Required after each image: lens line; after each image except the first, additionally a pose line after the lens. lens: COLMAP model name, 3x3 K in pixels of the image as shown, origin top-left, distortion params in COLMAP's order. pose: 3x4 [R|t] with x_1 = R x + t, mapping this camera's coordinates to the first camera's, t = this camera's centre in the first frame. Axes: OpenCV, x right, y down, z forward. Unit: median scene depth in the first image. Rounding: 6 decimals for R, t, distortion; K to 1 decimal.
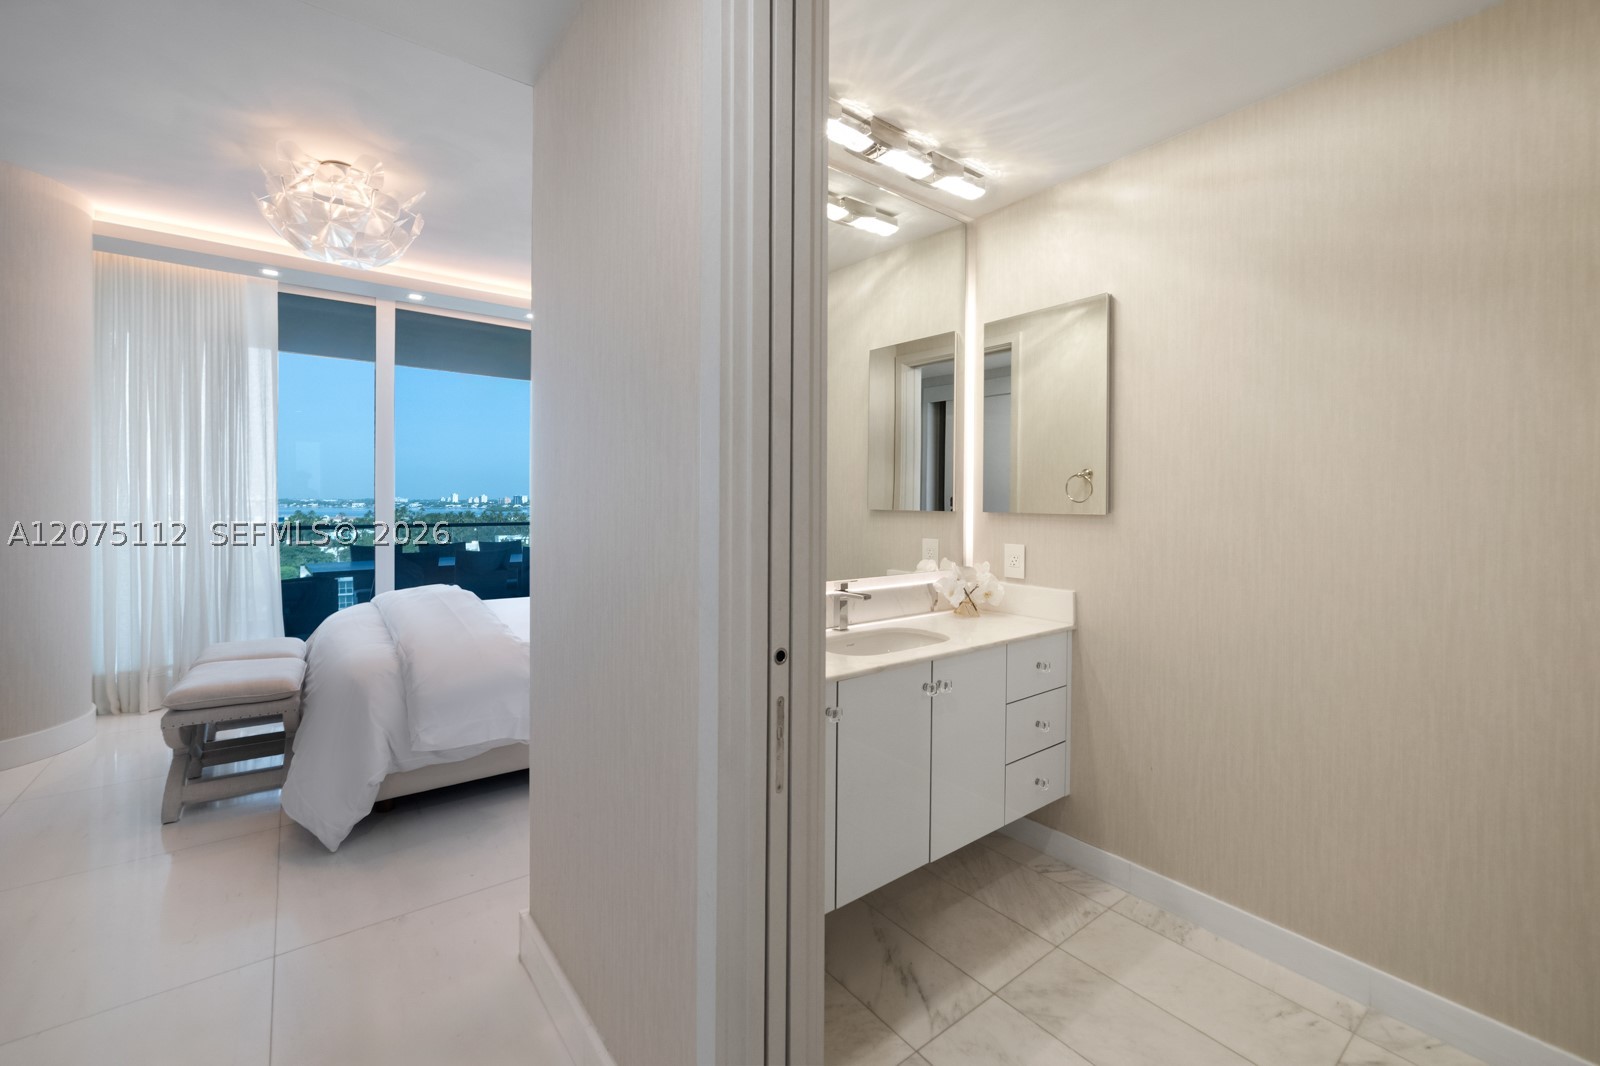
lens RADIAL K [[641.5, 0, 770.9], [0, 641.5, 499.2], [0, 0, 1]] dist [-0.000915, 0.000002]
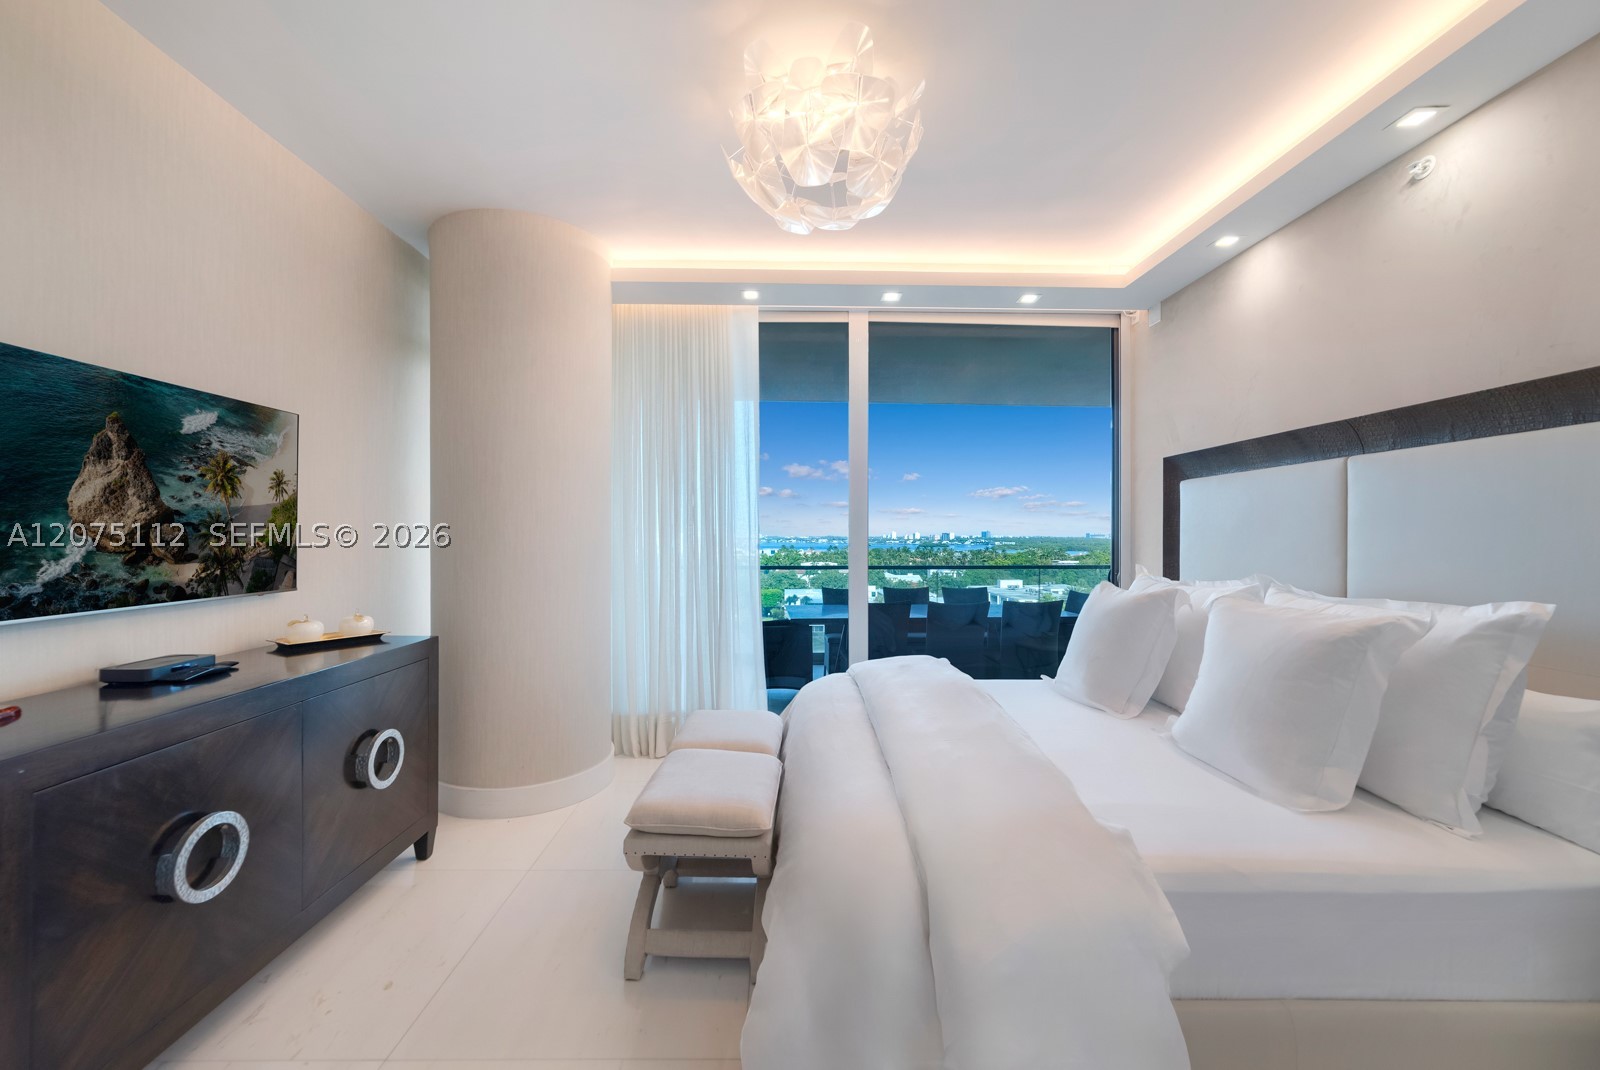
lens RADIAL K [[616.1, 0, 788.7], [0, 616.1, 534.6], [0, 0, 1]] dist [-0.022335, 0.006613]
pose [[0.809829, -0.002579, -0.586661, -0.224610], [0.001290, 0.999996, -0.002616, -0.010919], [0.586665, 0.001362, 0.809828, 0.322504]]
